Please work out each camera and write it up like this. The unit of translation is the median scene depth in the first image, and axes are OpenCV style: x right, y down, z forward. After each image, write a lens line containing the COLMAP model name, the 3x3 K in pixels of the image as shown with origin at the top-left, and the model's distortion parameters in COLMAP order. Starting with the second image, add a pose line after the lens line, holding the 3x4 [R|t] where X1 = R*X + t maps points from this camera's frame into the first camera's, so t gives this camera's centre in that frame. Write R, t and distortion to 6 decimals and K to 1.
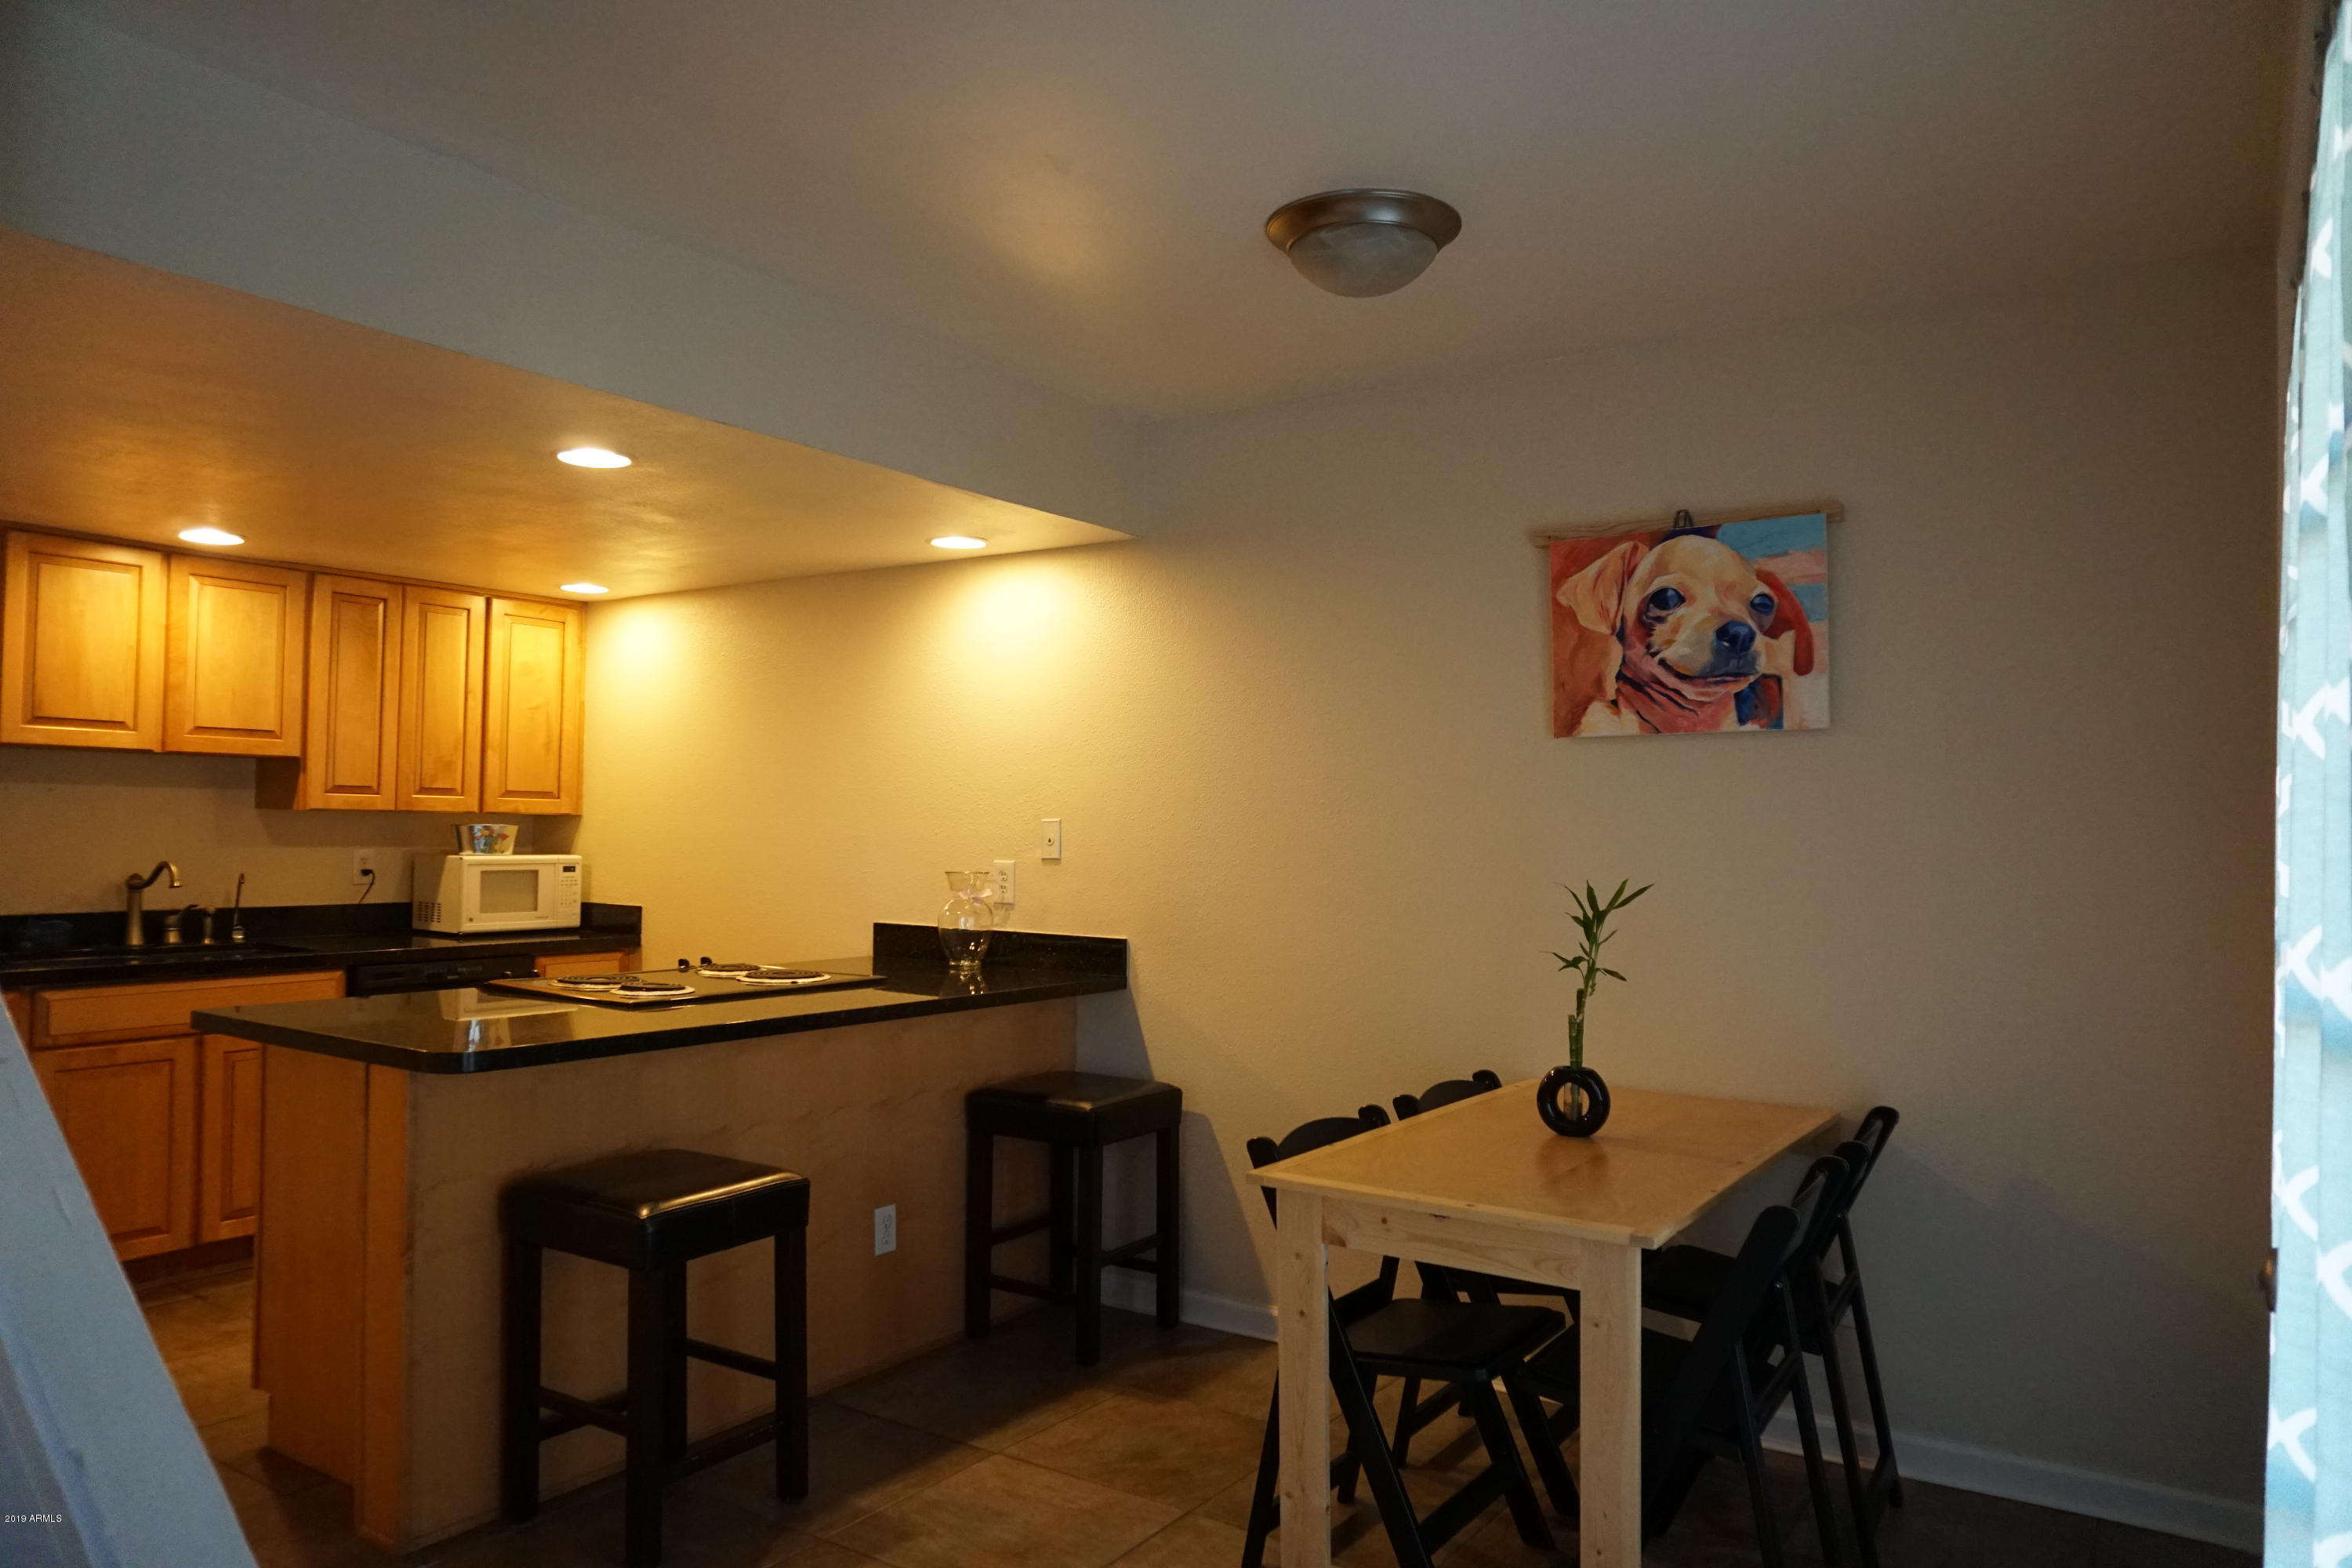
lens RADIAL K [[1565.9, 0, 1166.6], [0, 1565.9, 790.7], [0, 0, 1]] dist [-0.057847, 0.051903]
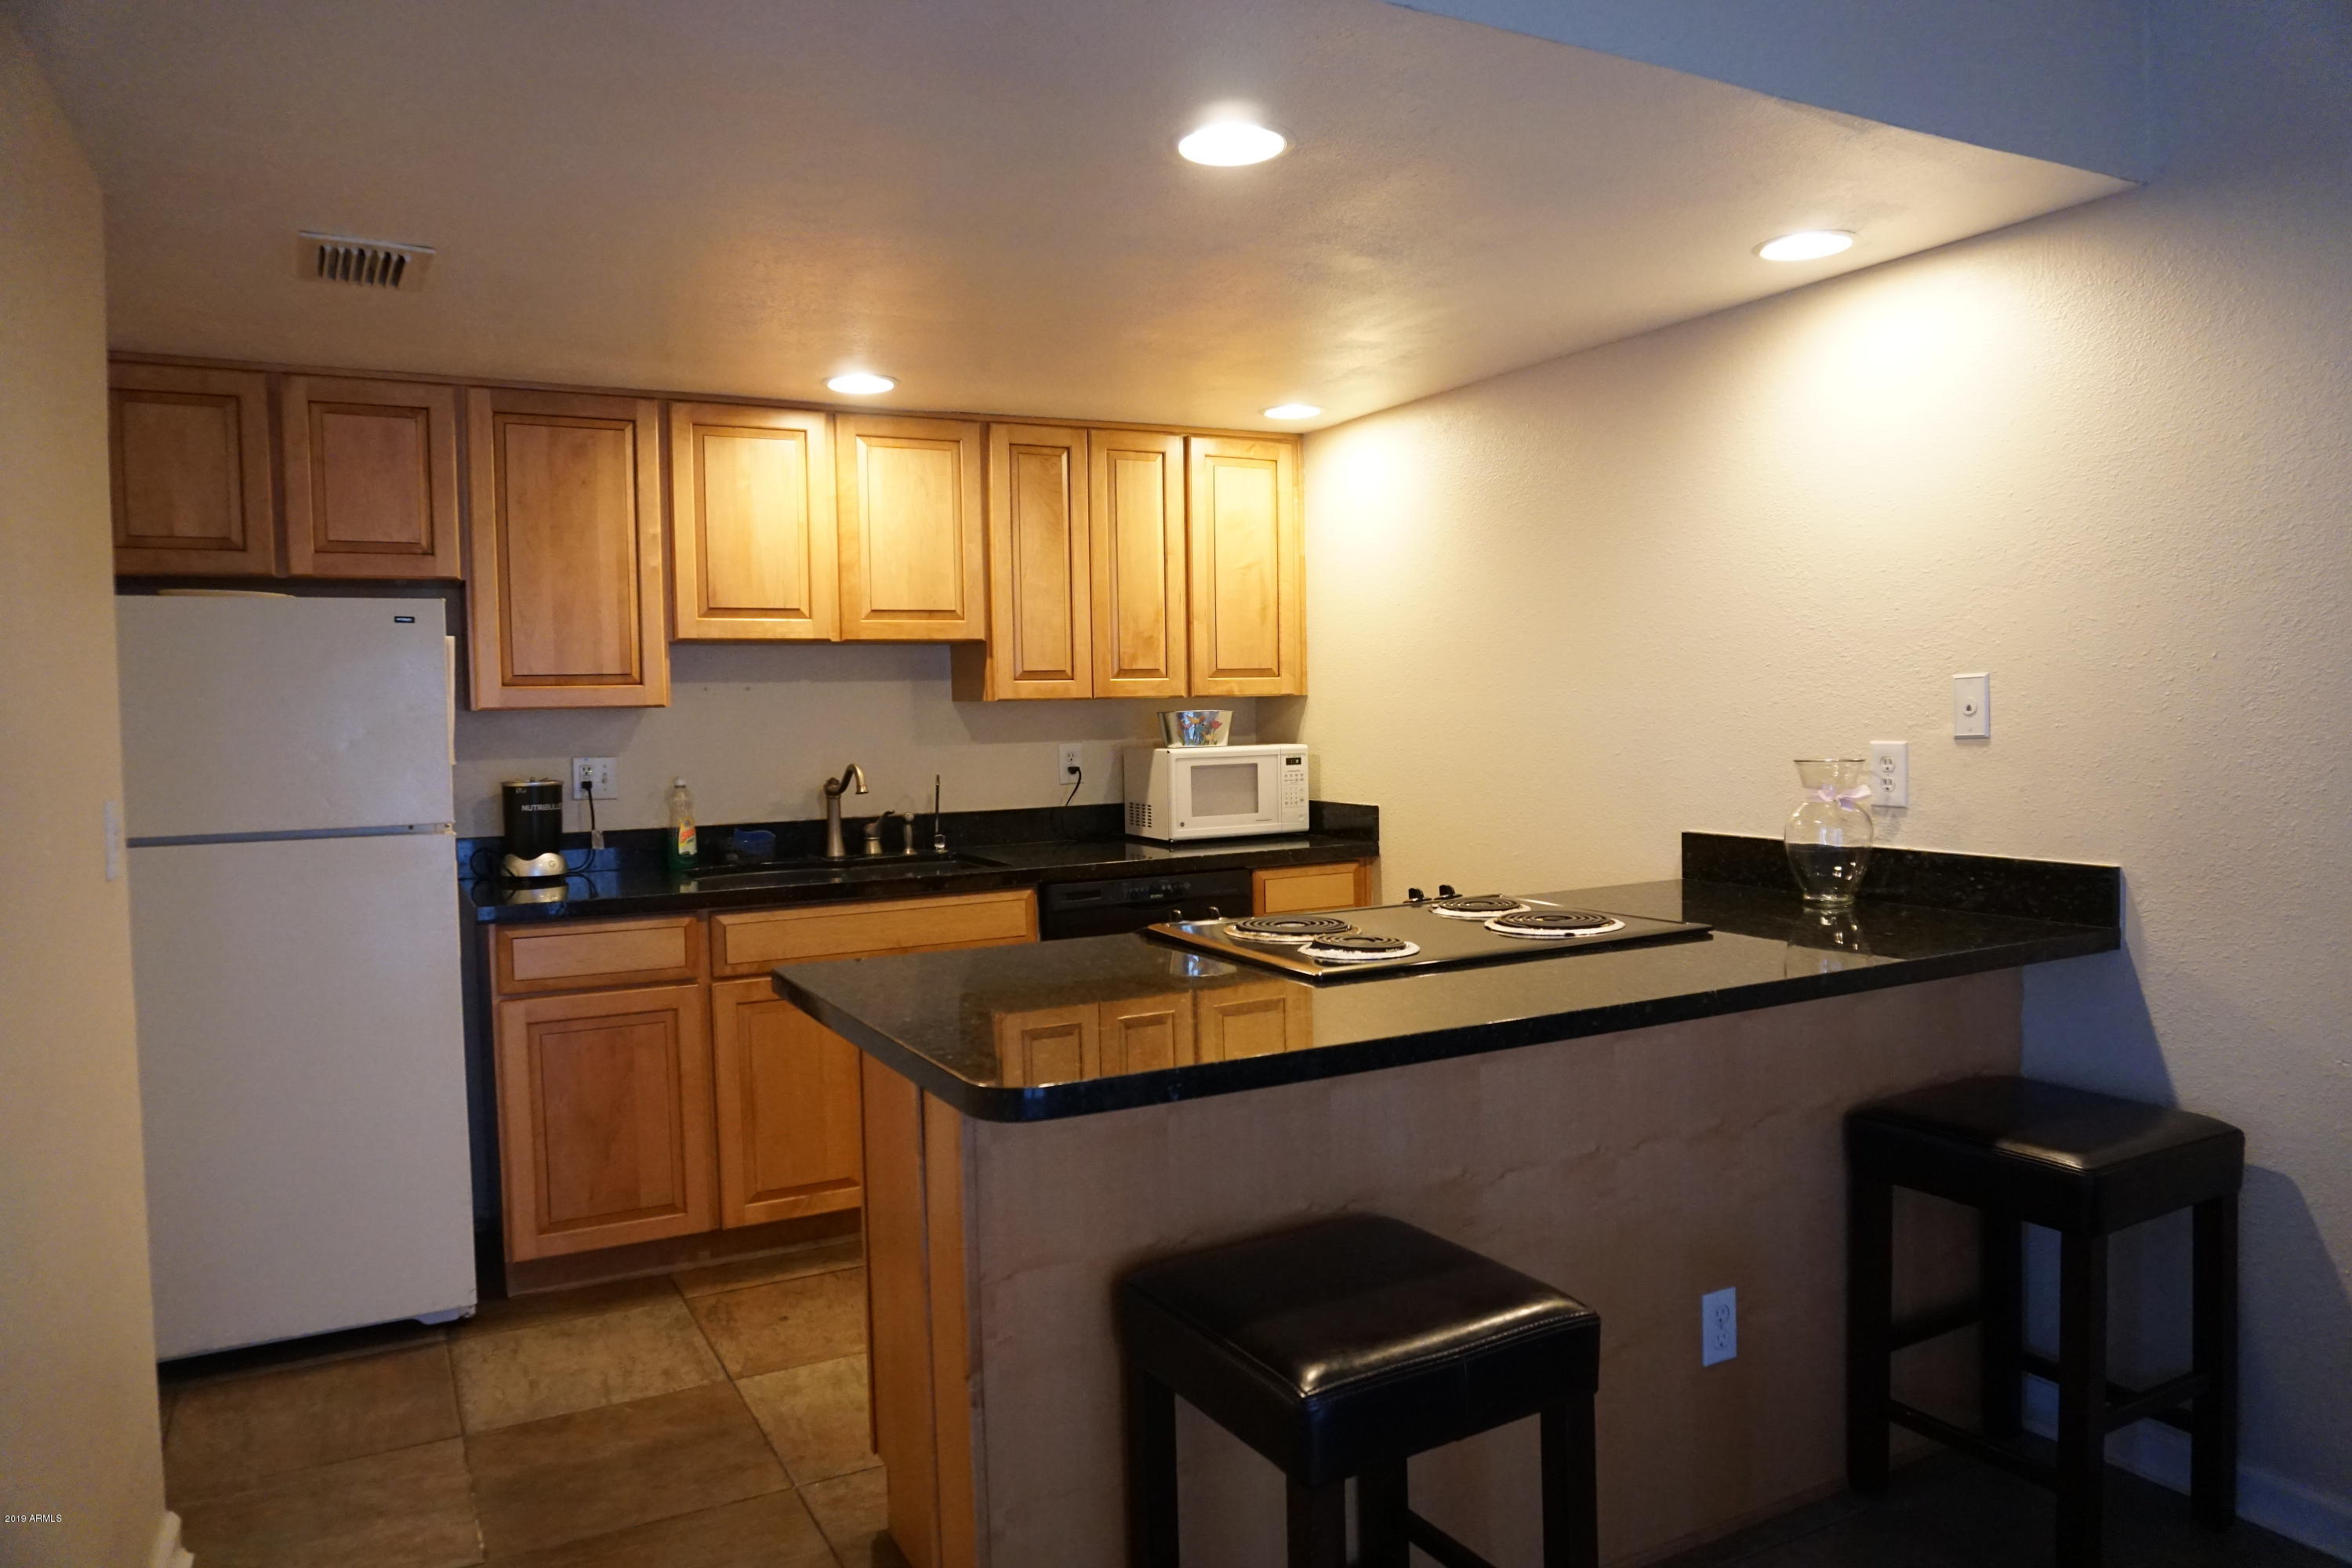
lens RADIAL K [[1565.9, 0, 1166.6], [0, 1565.9, 790.7], [0, 0, 1]] dist [-0.057847, 0.051903]
pose [[0.882842, -0.008015, -0.469602, -0.065083], [0.045290, 0.996648, 0.068134, 0.007575], [0.467482, -0.081419, 0.880245, 0.284380]]
